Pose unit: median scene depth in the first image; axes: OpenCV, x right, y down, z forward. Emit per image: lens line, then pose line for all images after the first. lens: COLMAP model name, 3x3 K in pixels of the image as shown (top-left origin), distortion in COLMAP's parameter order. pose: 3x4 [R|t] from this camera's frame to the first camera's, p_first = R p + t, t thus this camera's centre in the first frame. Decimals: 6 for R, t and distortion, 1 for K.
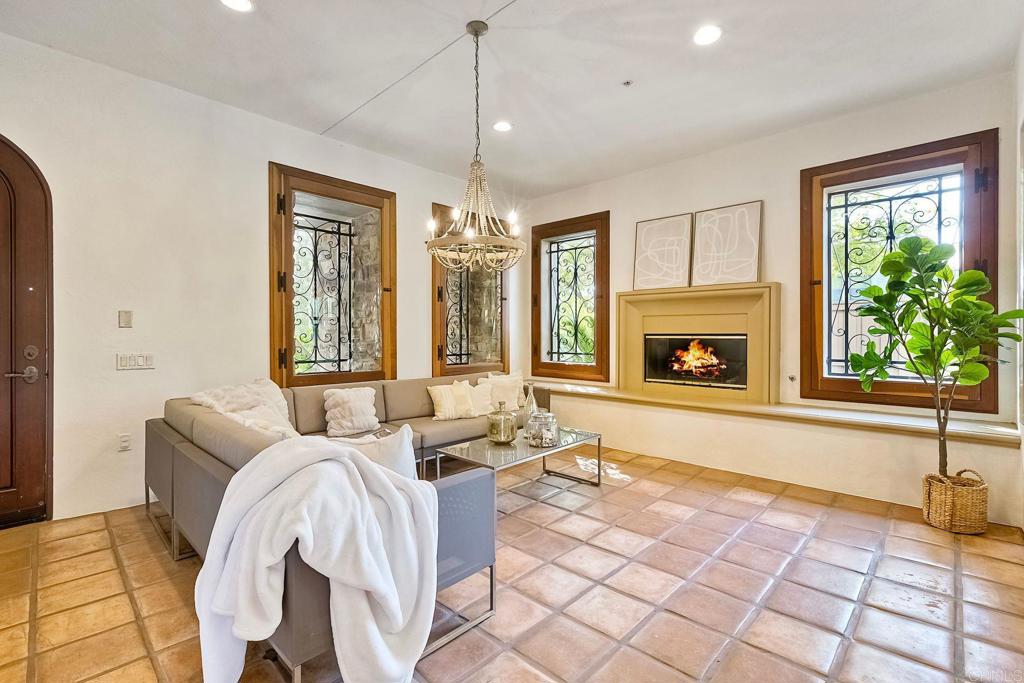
lens RADIAL K [[466.6, 0, 515.0], [0, 466.6, 335.4], [0, 0, 1]] dist [0.003574, 0.000335]
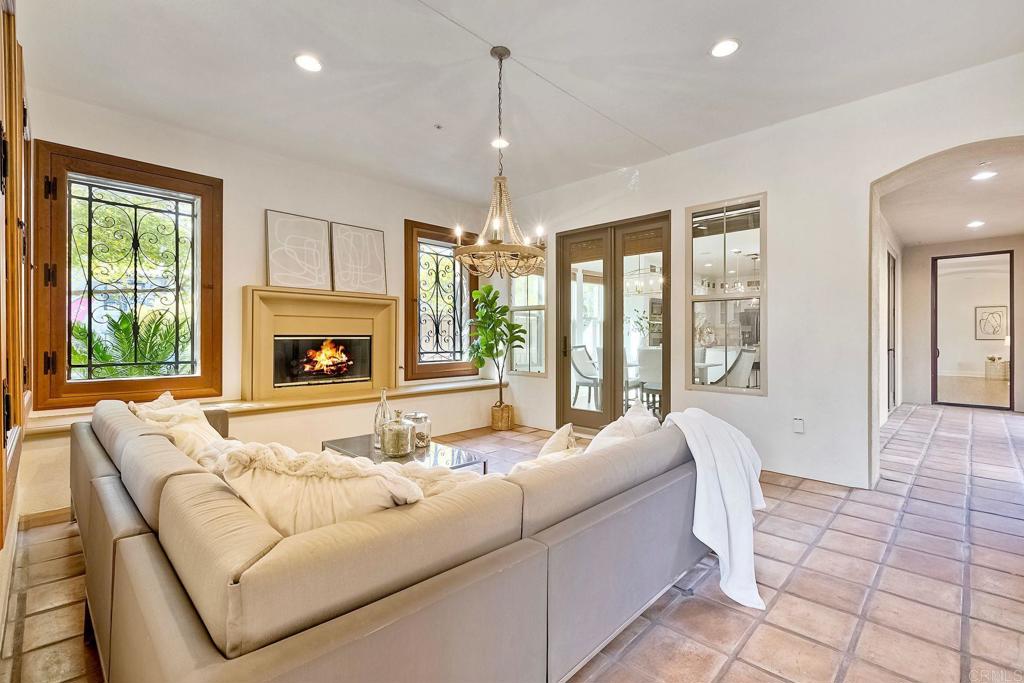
lens RADIAL K [[466.6, 0, 515.0], [0, 466.6, 335.4], [0, 0, 1]] dist [0.003574, 0.000335]
pose [[-0.008684, 0.005266, 0.999948, -0.691752], [0.009729, 0.999939, -0.005182, 0.008246], [-0.999915, 0.009683, -0.008735, 0.584899]]
